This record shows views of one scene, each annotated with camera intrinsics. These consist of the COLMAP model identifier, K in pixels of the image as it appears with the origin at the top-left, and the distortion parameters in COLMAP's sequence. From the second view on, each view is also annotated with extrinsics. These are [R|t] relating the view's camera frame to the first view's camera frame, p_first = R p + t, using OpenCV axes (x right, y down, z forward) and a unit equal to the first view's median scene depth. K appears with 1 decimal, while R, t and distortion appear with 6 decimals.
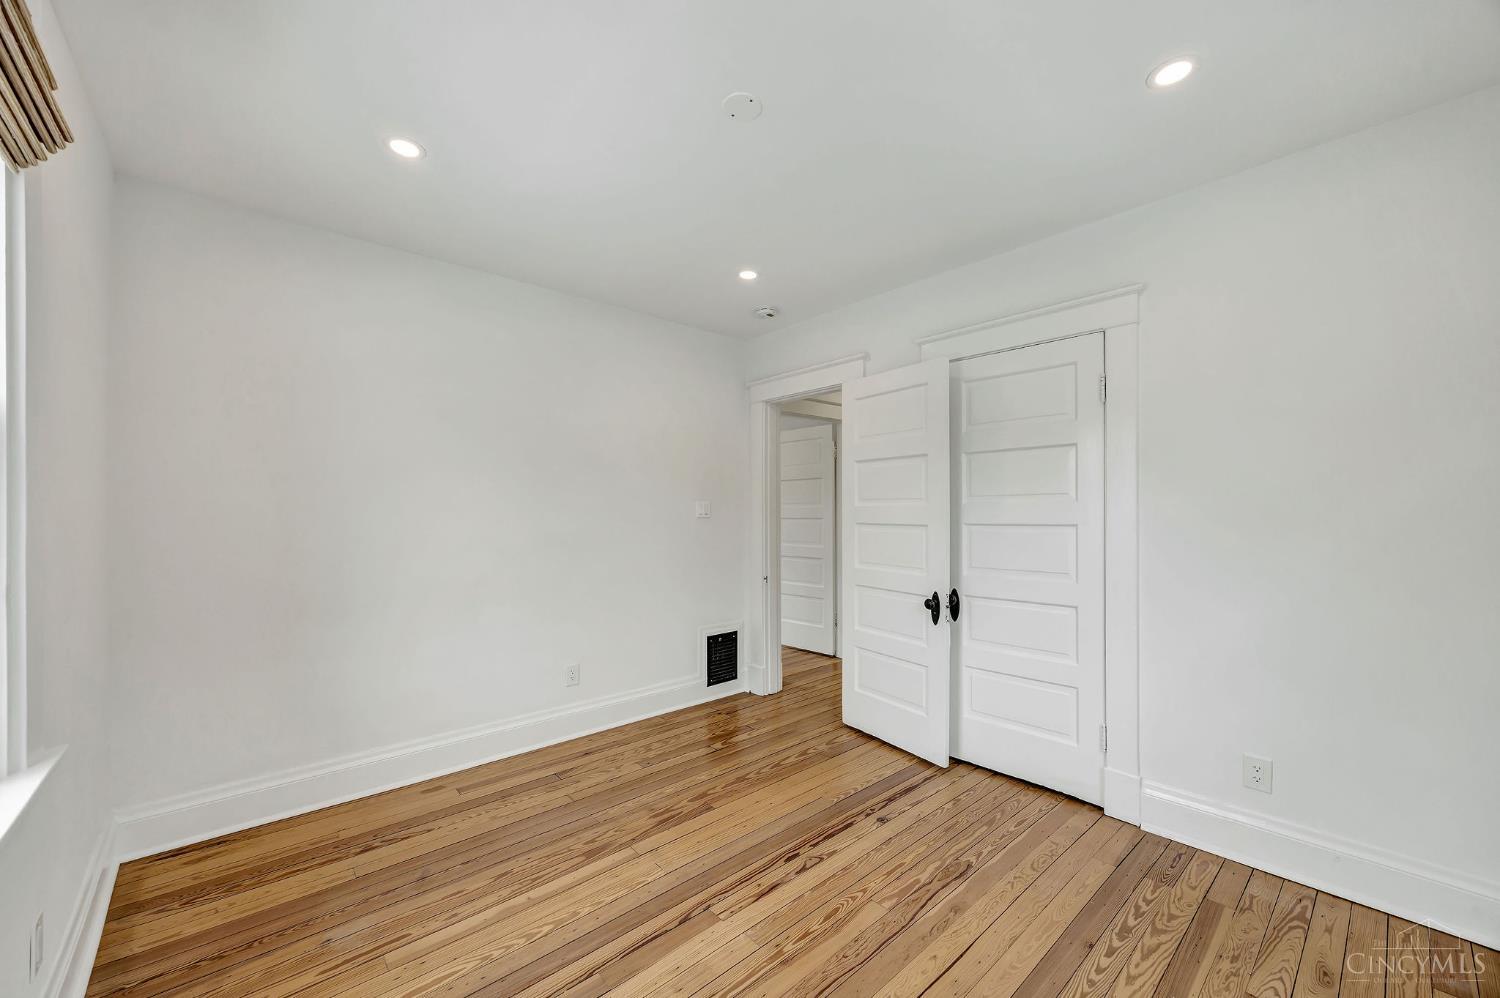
lens RADIAL K [[583.0, 0, 750.3], [0, 583.0, 505.9], [0, 0, 1]] dist [-0.000921, 0.000020]
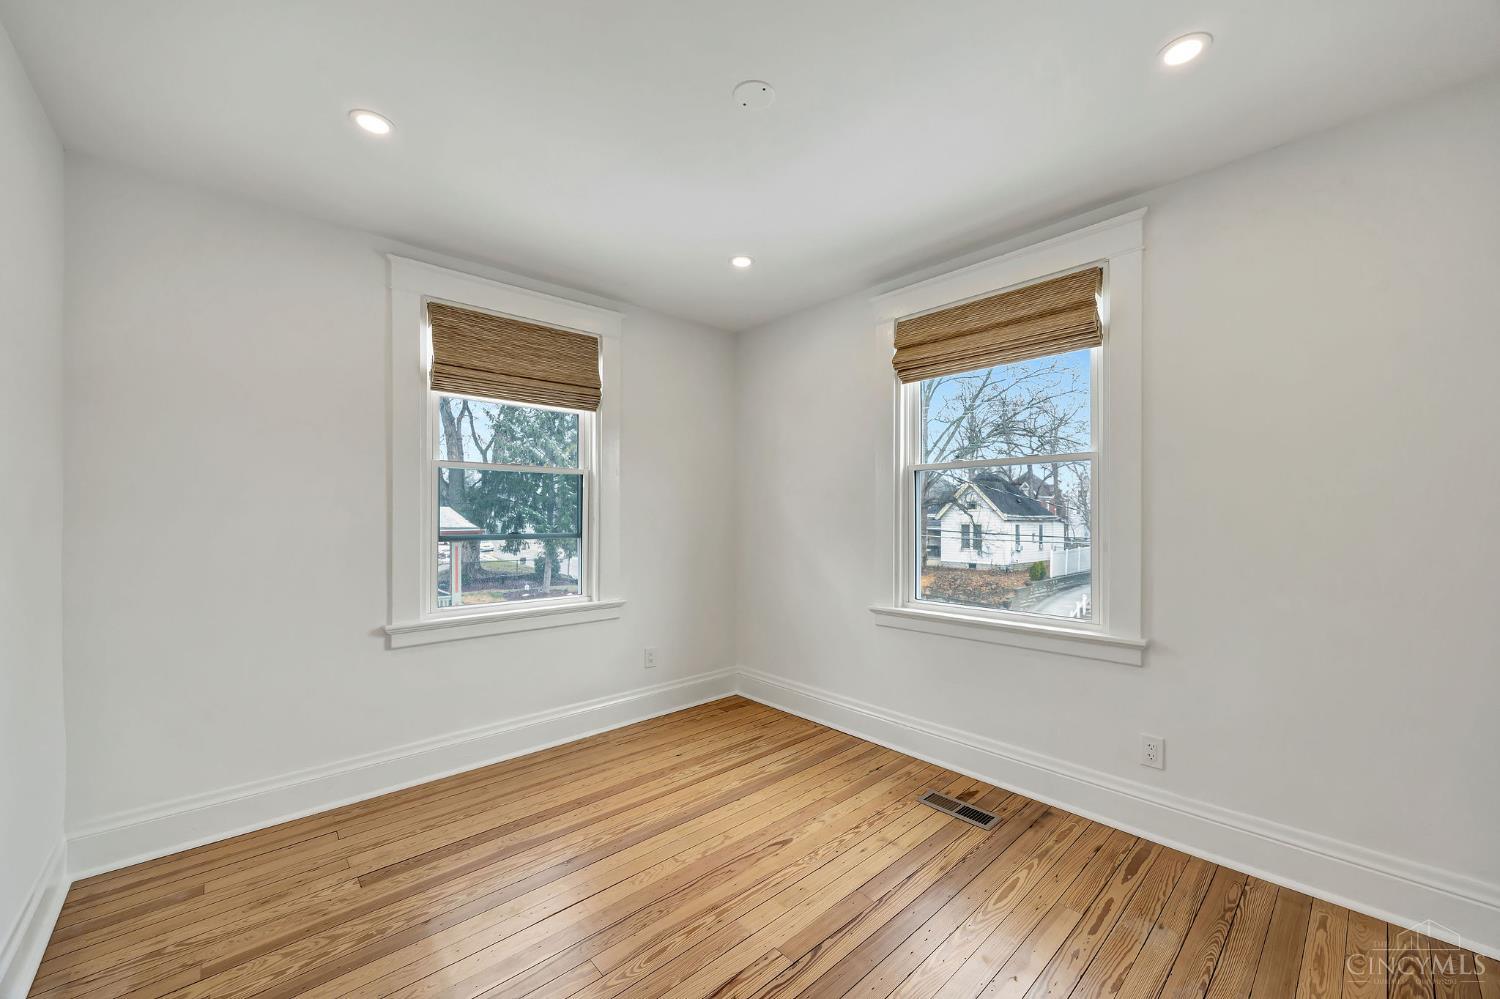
lens RADIAL K [[583.0, 0, 759.0], [0, 583.0, 503.7], [0, 0, 1]] dist [-0.000921, 0.000020]
pose [[-0.999722, 0.008937, -0.021802, -0.007253], [0.008952, 0.999960, -0.000570, -0.002326], [0.021796, -0.000765, -0.999762, 2.013560]]
